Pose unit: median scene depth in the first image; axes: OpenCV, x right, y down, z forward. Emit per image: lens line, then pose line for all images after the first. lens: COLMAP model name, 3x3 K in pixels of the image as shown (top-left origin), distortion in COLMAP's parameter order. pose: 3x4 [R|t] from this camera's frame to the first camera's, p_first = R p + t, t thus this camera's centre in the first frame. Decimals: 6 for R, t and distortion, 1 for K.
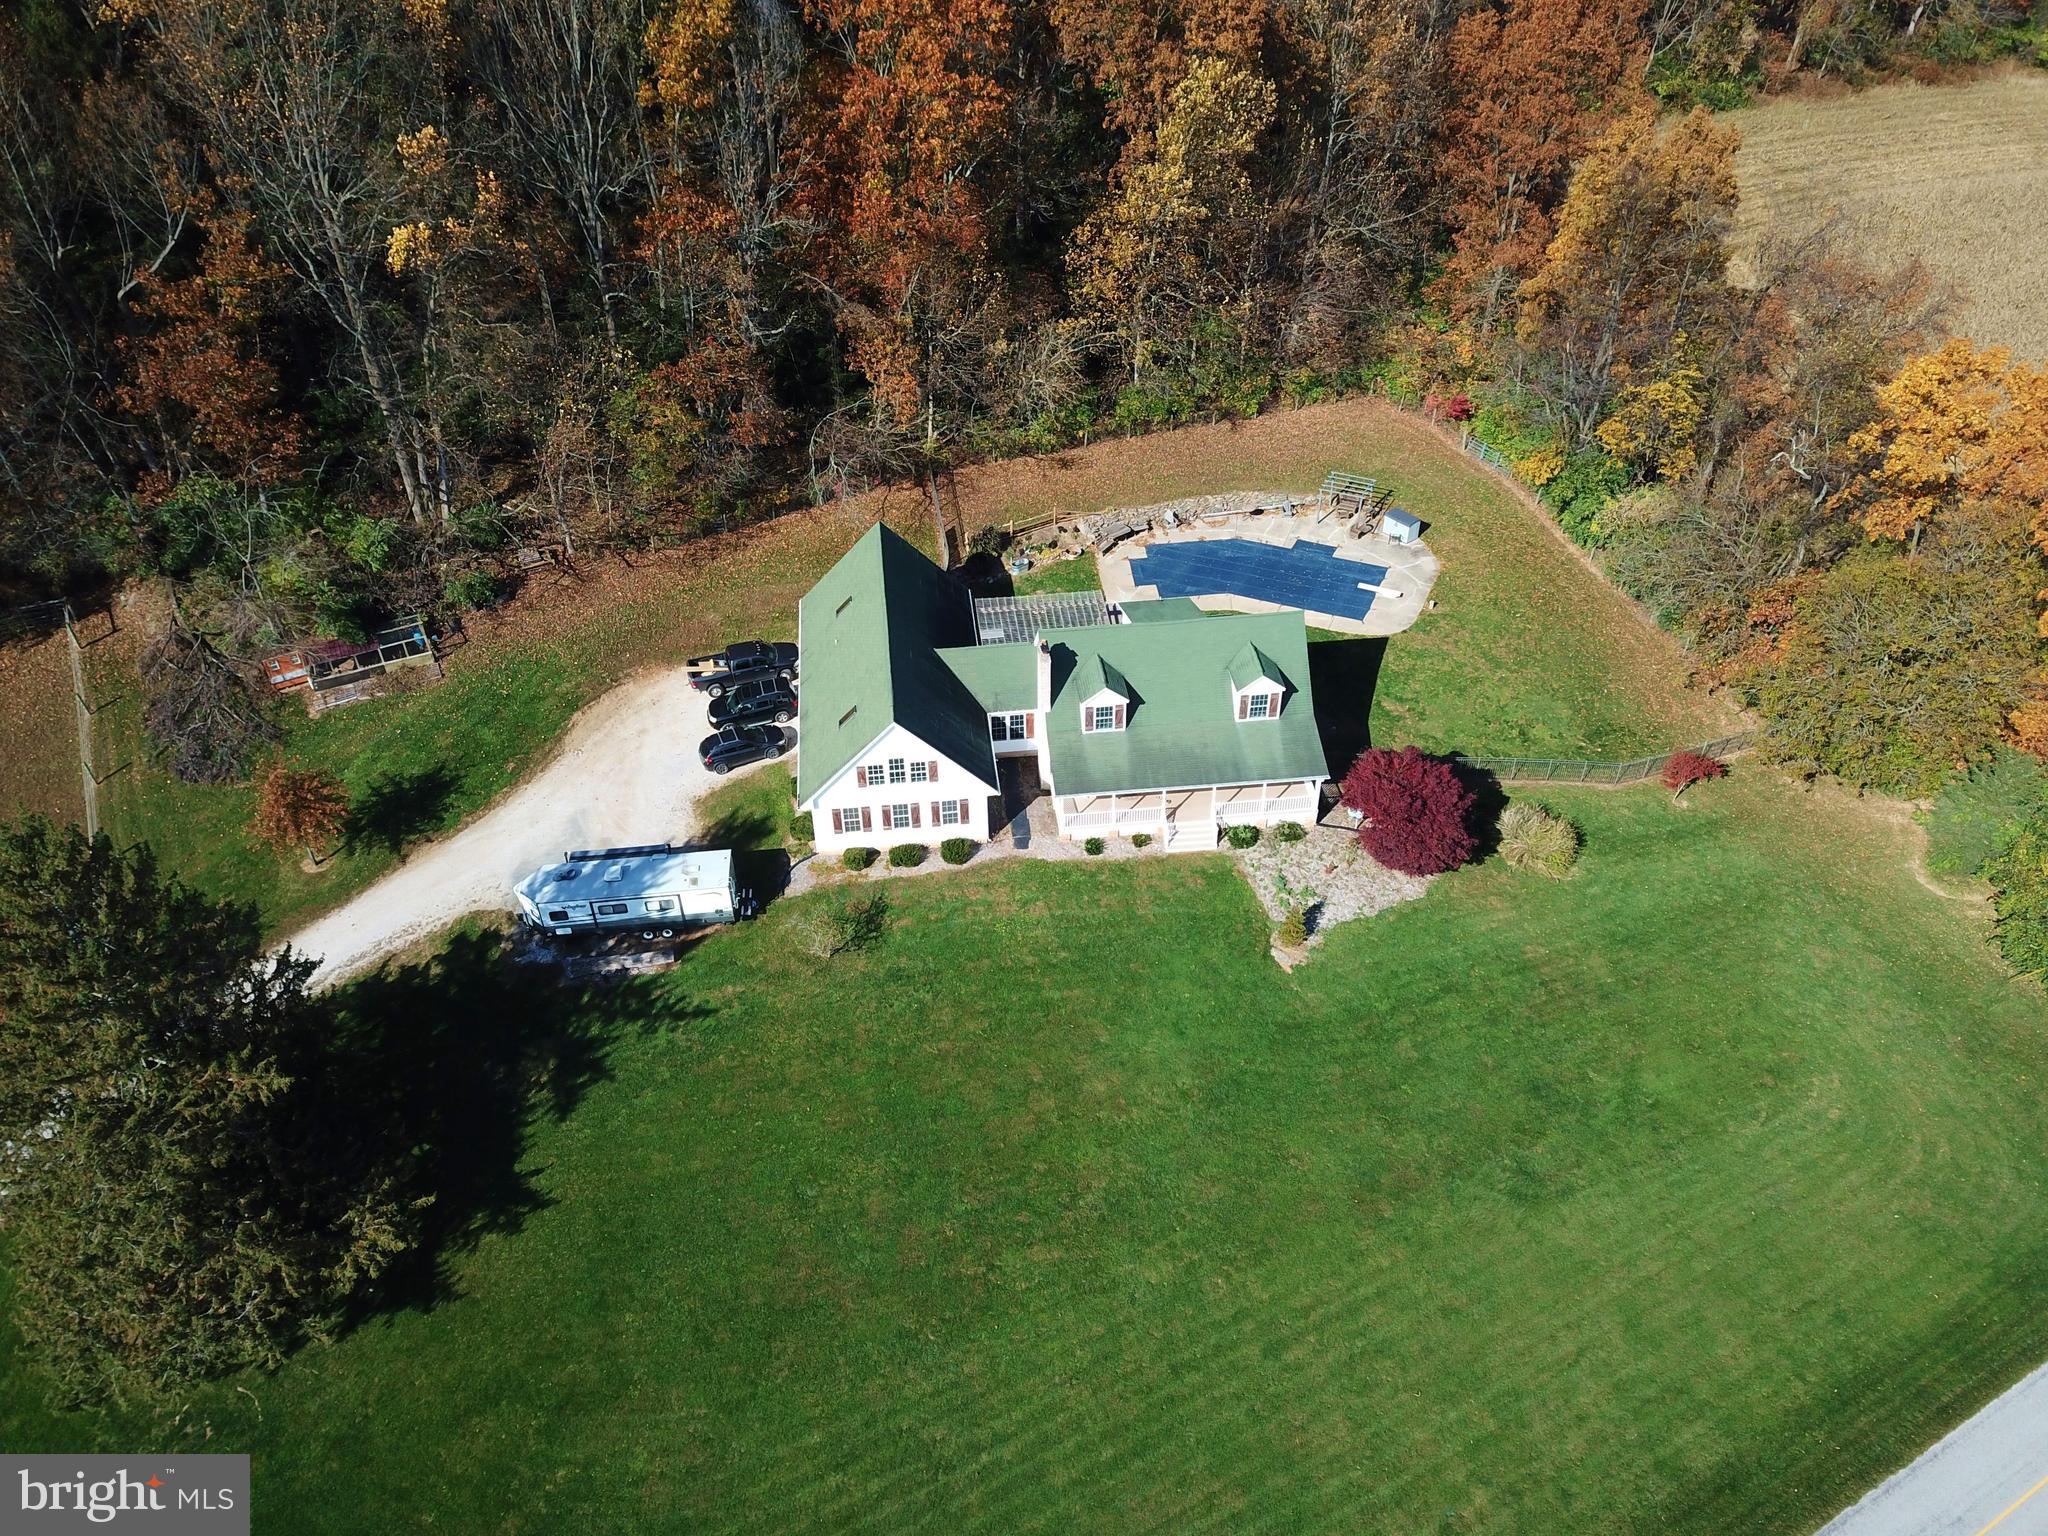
lens RADIAL K [[1588.7, 0, 1010.3], [0, 1588.7, 772.8], [0, 0, 1]] dist [0.083894, -0.207397]
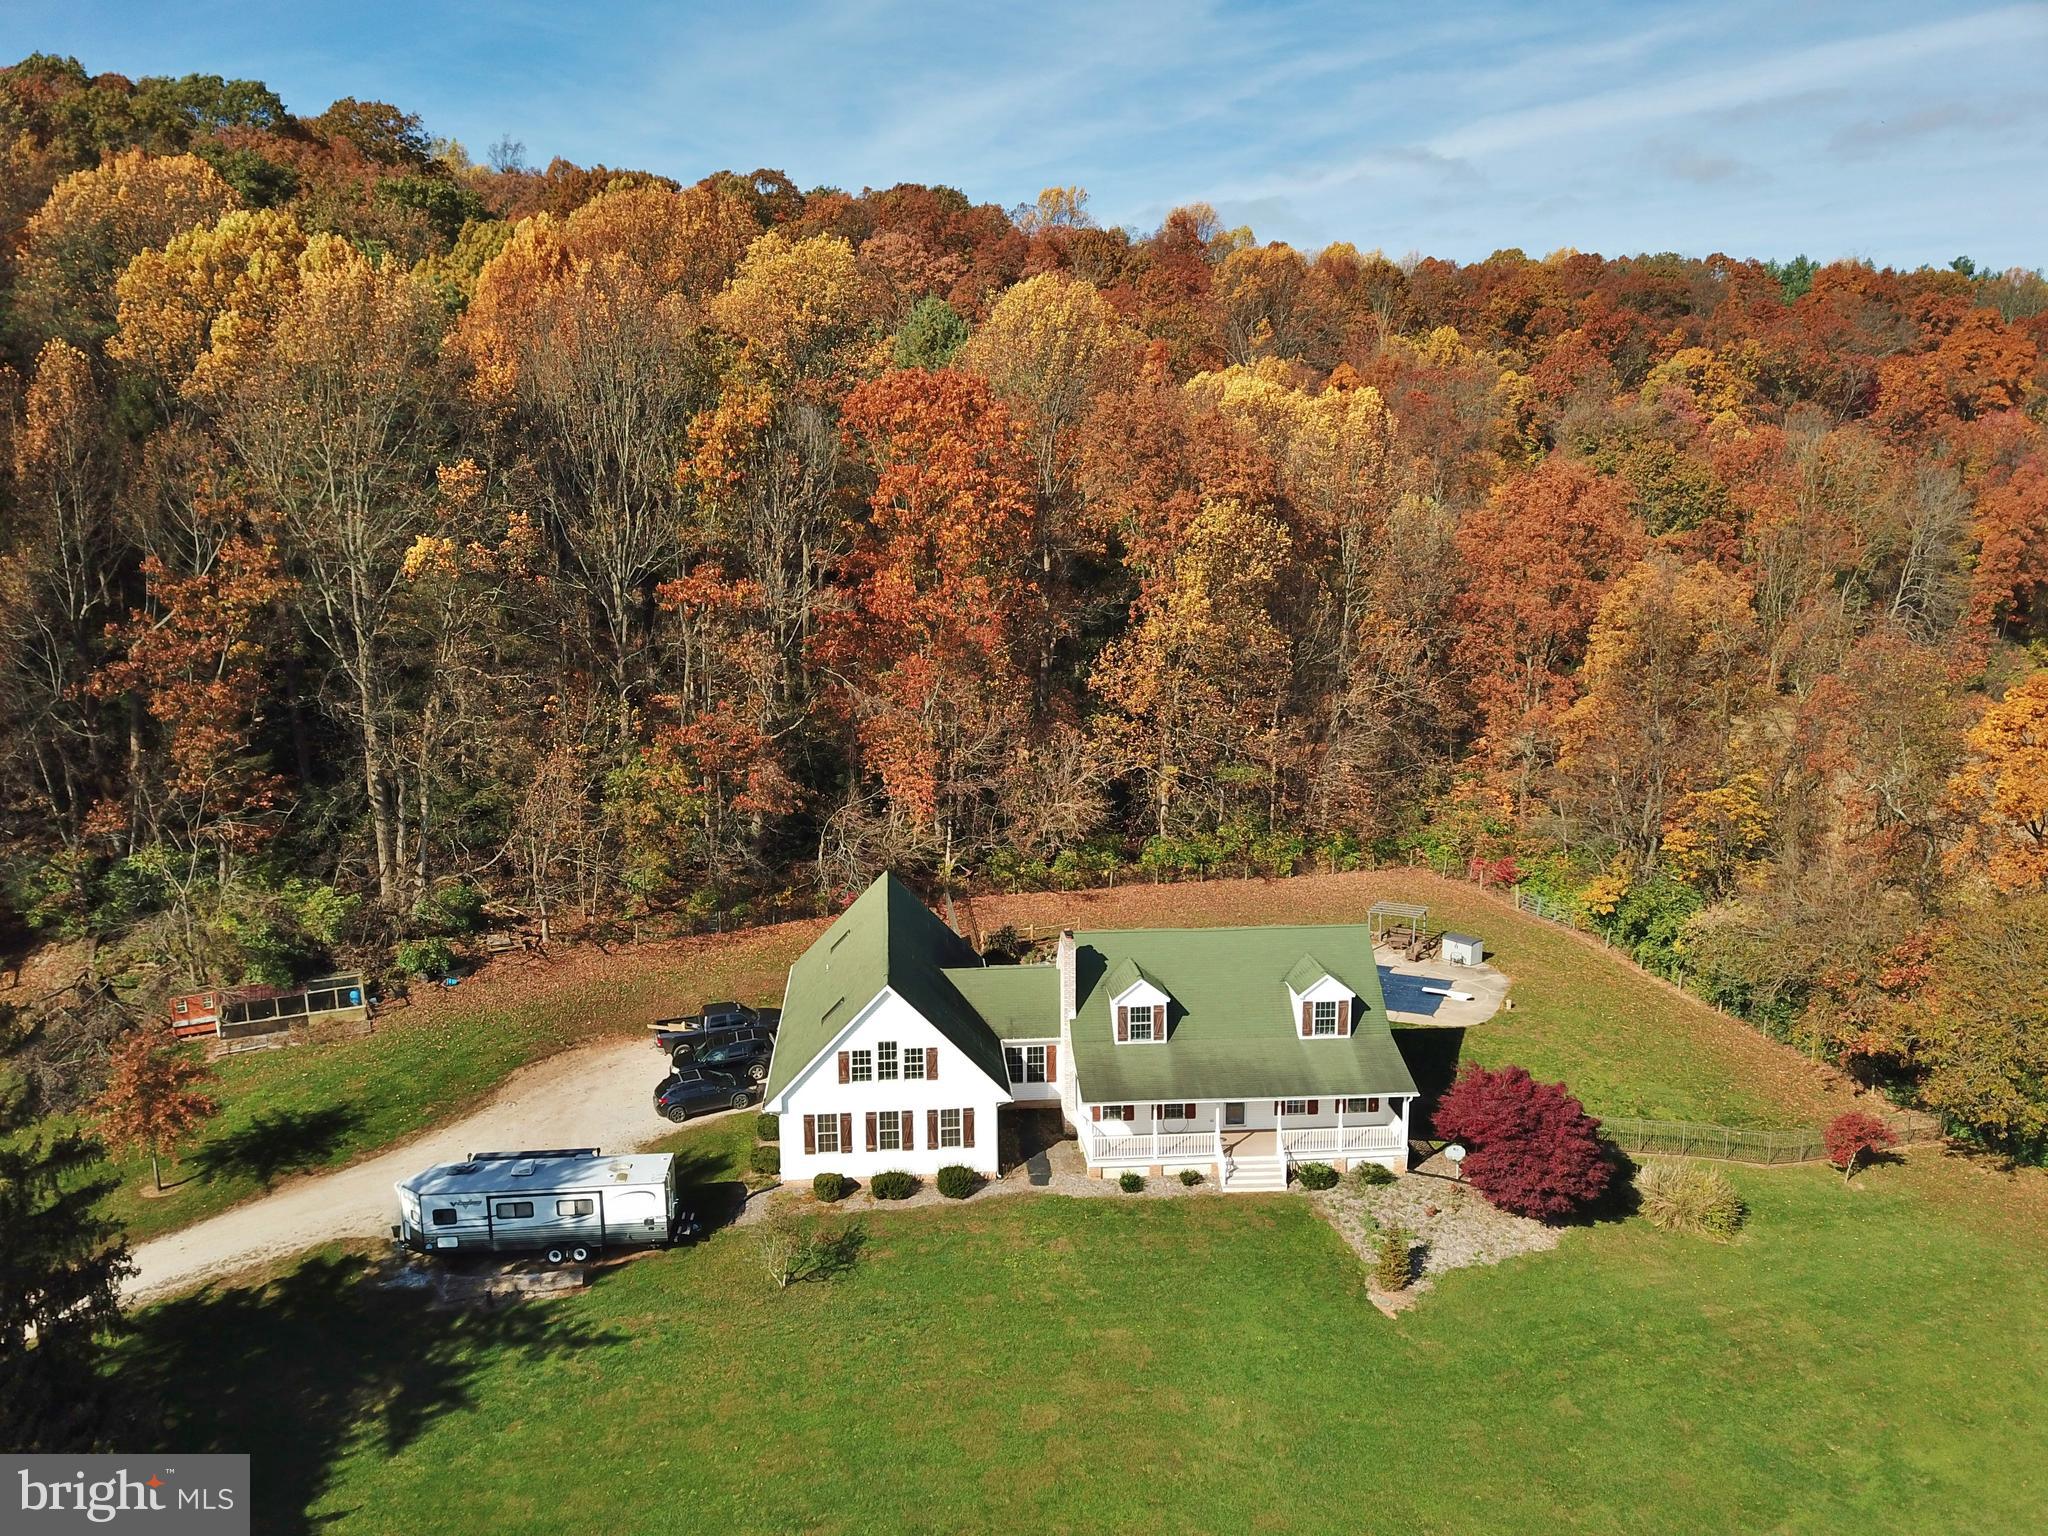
lens RADIAL K [[1589.3, 0, 1009.7], [0, 1589.3, 763.8], [0, 0, 1]] dist [0.011452, 0.007639]
pose [[0.999786, 0.008998, -0.018642, 0.005328], [-0.017155, 0.864162, -0.502922, 0.269866], [0.011584, 0.503134, 0.864131, 0.208261]]
